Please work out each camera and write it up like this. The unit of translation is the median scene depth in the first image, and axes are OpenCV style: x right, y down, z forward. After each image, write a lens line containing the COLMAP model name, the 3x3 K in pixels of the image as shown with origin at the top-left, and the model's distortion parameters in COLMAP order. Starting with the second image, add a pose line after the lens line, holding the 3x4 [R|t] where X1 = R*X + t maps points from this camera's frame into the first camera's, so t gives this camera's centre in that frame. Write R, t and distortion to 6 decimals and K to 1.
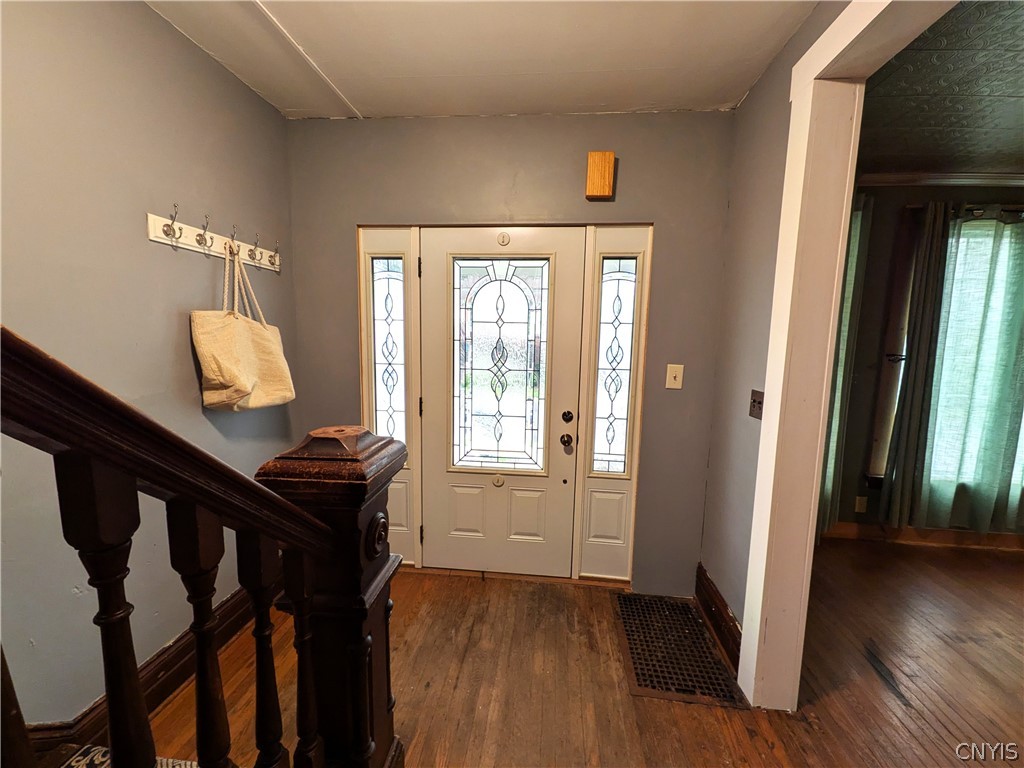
lens RADIAL K [[409.6, 0, 511.7], [0, 409.6, 377.6], [0, 0, 1]] dist [0.000590, 0.000013]
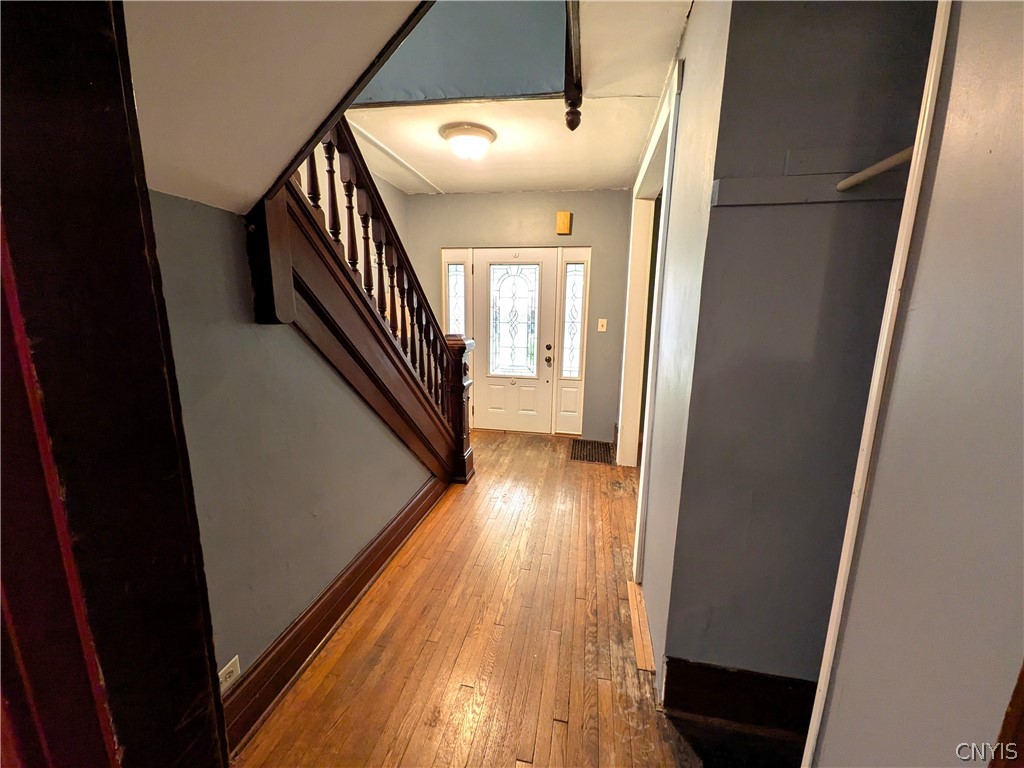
lens RADIAL K [[409.6, 0, 511.6], [0, 409.6, 383.6], [0, 0, 1]] dist [0.000590, 0.000013]
pose [[0.996414, 0.011320, -0.083852, 0.128232], [-0.005101, 0.997244, 0.074017, 0.126257], [0.084459, -0.073324, 0.993725, -0.953234]]
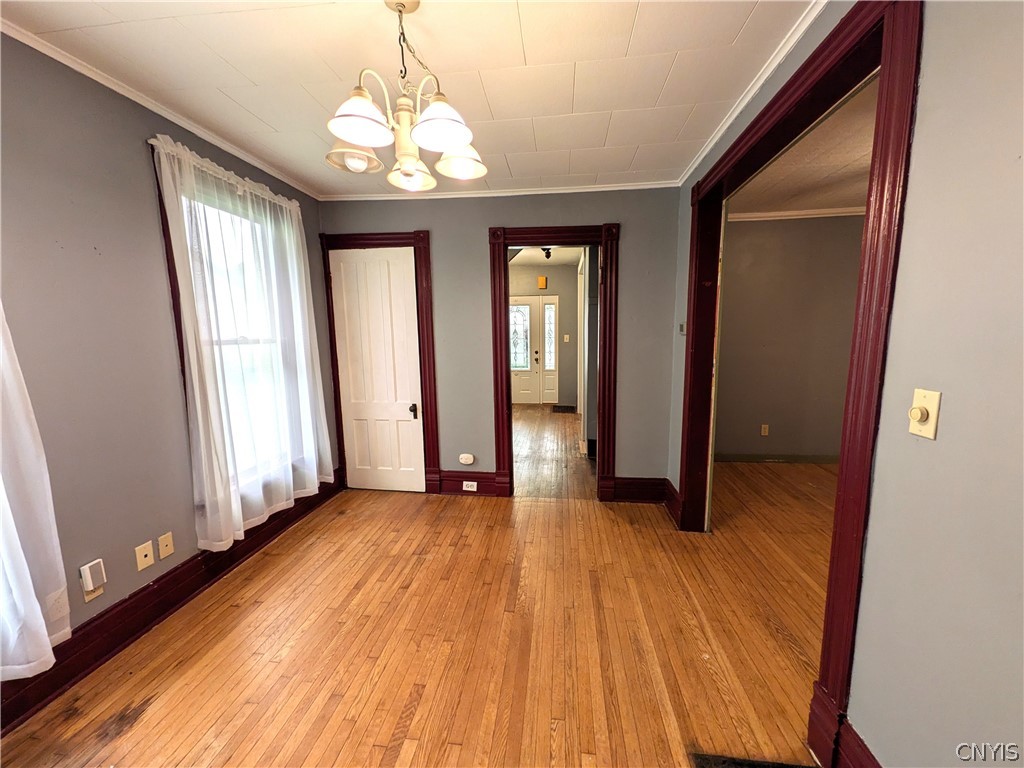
lens RADIAL K [[409.6, 0, 515.1], [0, 409.6, 389.8], [0, 0, 1]] dist [0.000590, 0.000013]
pose [[0.999344, -0.031478, -0.017932, 0.011617], [0.031852, 0.999272, 0.020977, 0.328609], [0.017259, -0.021534, 0.999619, -2.359385]]
